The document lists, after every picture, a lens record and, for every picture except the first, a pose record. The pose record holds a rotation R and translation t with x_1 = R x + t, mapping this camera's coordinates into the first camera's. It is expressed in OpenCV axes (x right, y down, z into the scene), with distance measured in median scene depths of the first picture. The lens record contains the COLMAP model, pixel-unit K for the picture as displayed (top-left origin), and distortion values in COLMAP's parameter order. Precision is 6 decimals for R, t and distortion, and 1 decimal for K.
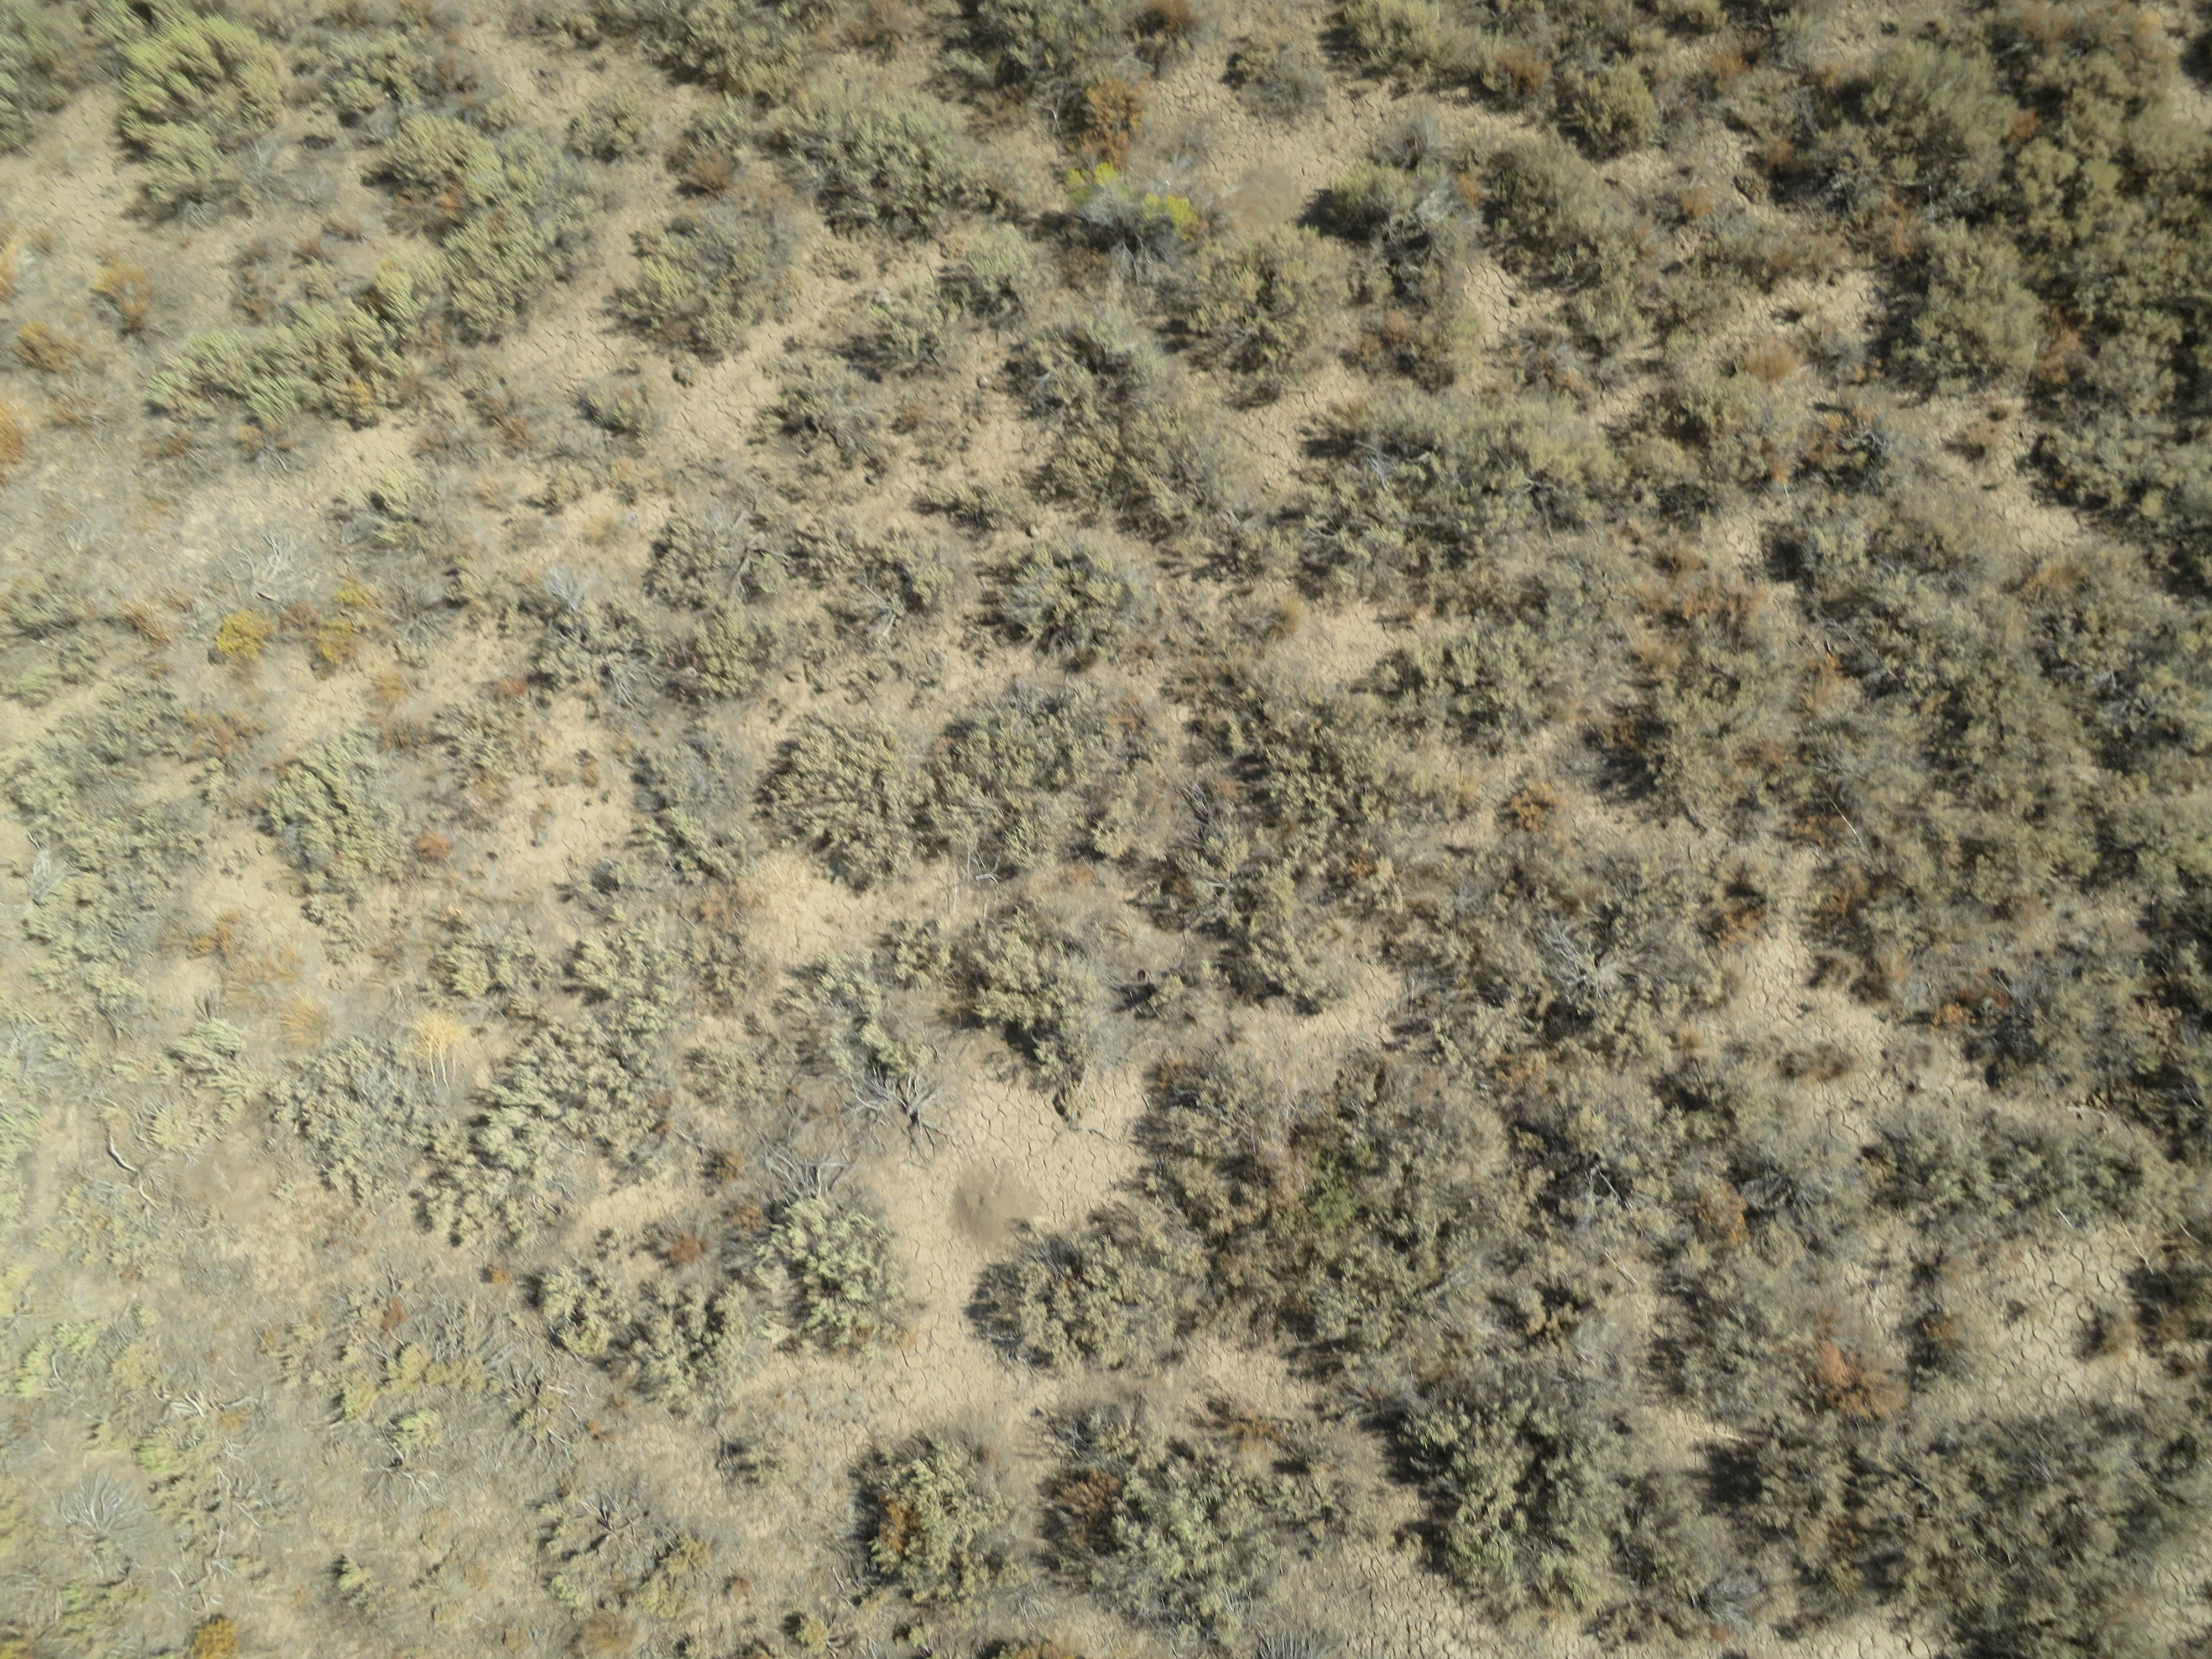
lens RADIAL K [[1578.4, 0, 1126.1], [0, 1578.4, 849.9], [0, 0, 1]] dist [-0.045156, 0.008132]
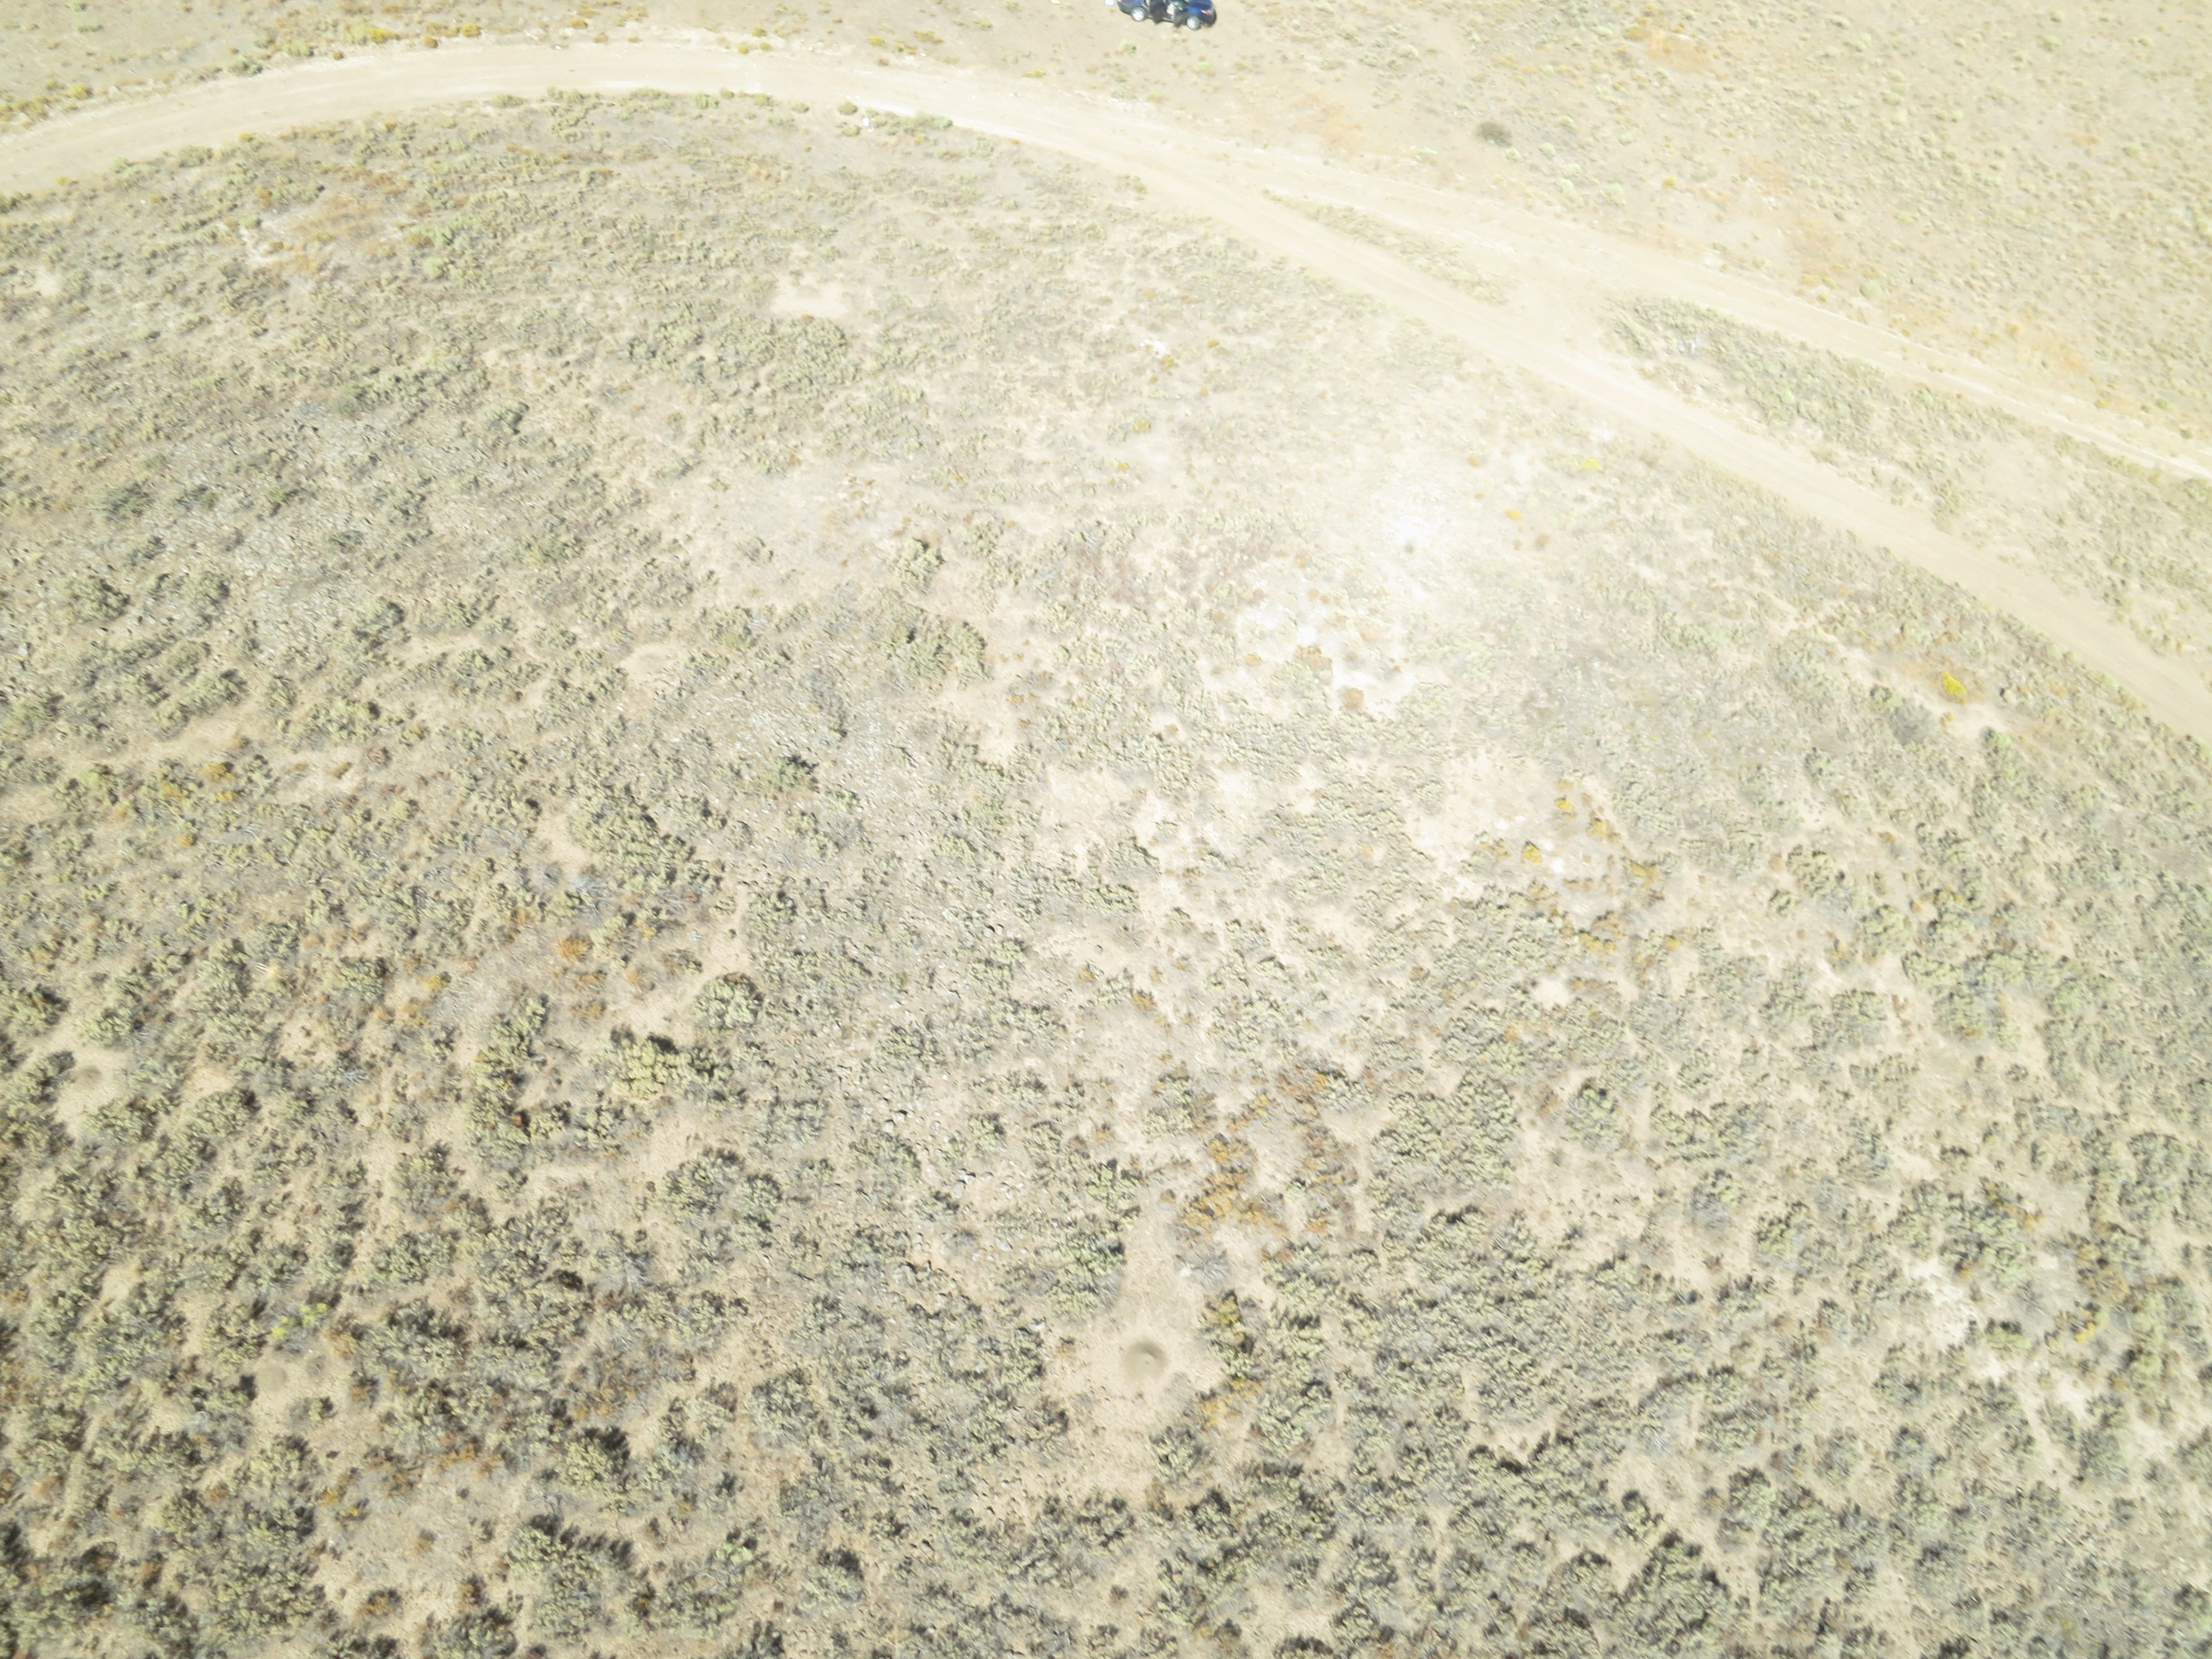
lens RADIAL K [[1578.4, 0, 1084.9], [0, 1578.4, 838.9], [0, 0, 1]] dist [-0.045156, 0.008132]
pose [[-0.550909, 0.700557, -0.453563, -0.112376], [-0.826979, -0.385133, 0.409608, -2.439982], [0.112271, 0.600744, 0.791519, -1.458381]]
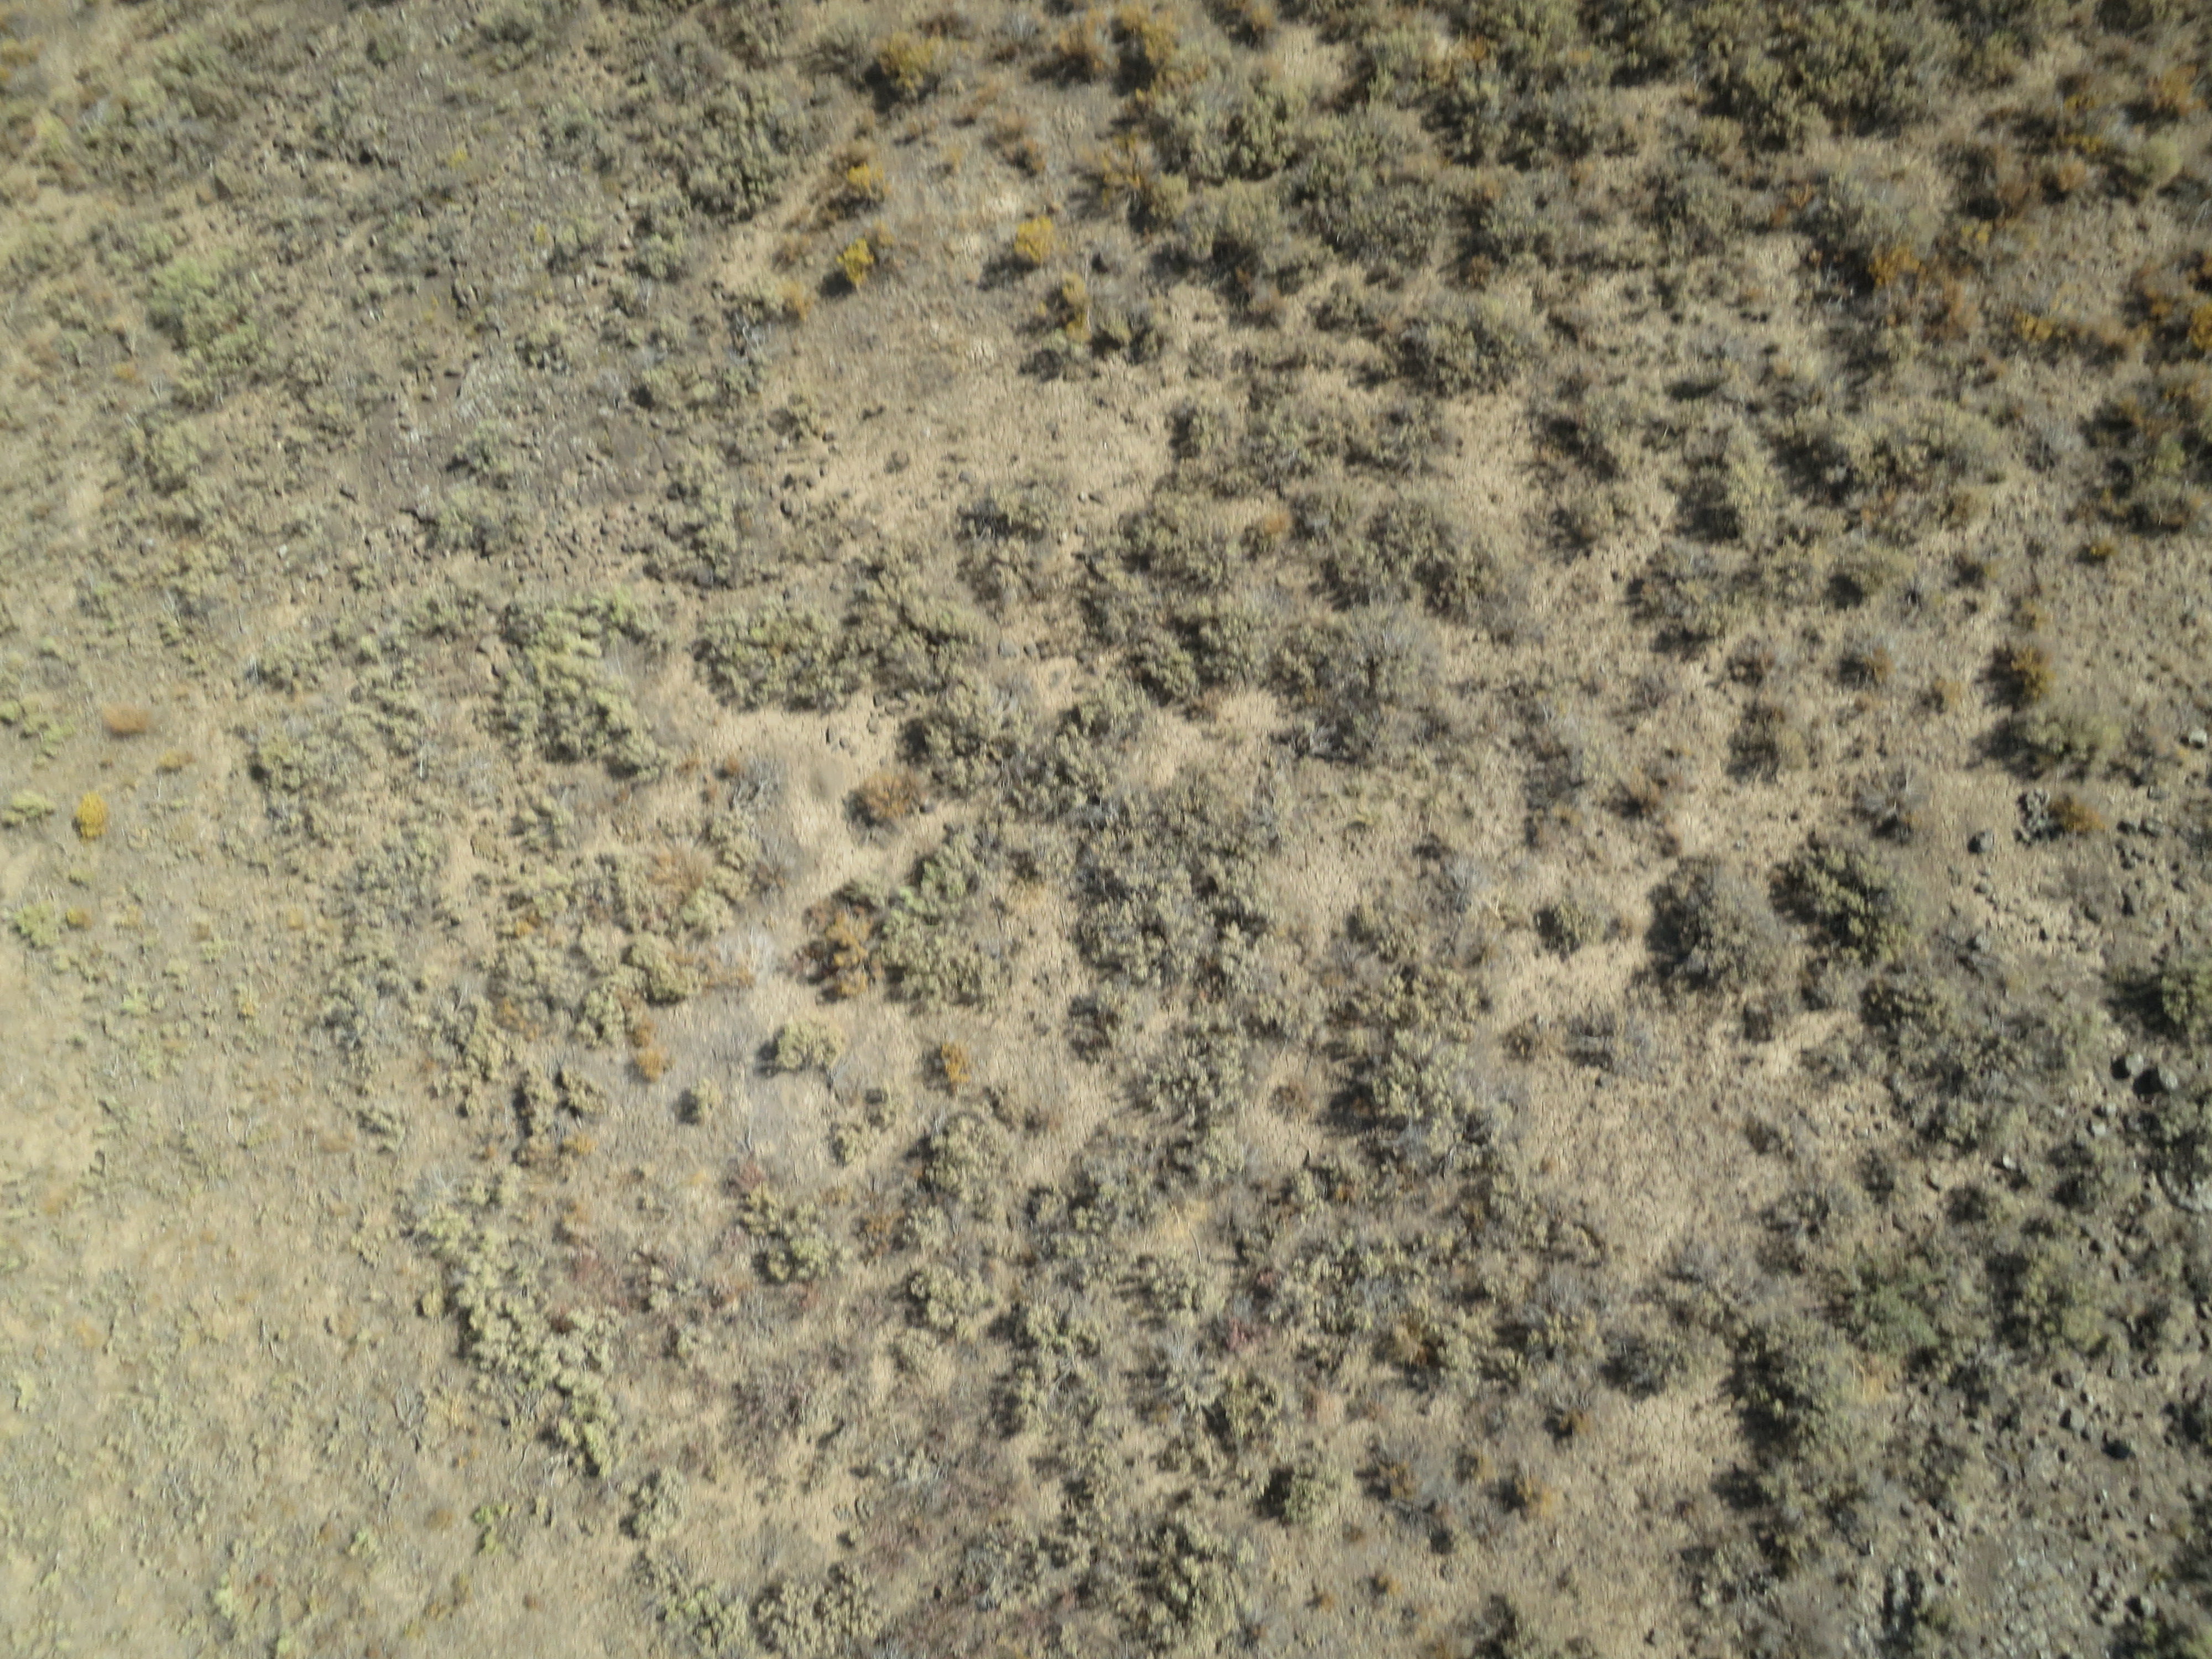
lens RADIAL K [[1578.4, 0, 1099.2], [0, 1578.4, 833.5], [0, 0, 1]] dist [-0.045156, 0.008132]
pose [[0.996441, -0.055230, -0.063671, -2.230915], [0.057139, 0.997958, 0.028555, -1.232467], [0.061964, -0.032092, 0.997562, 0.007627]]
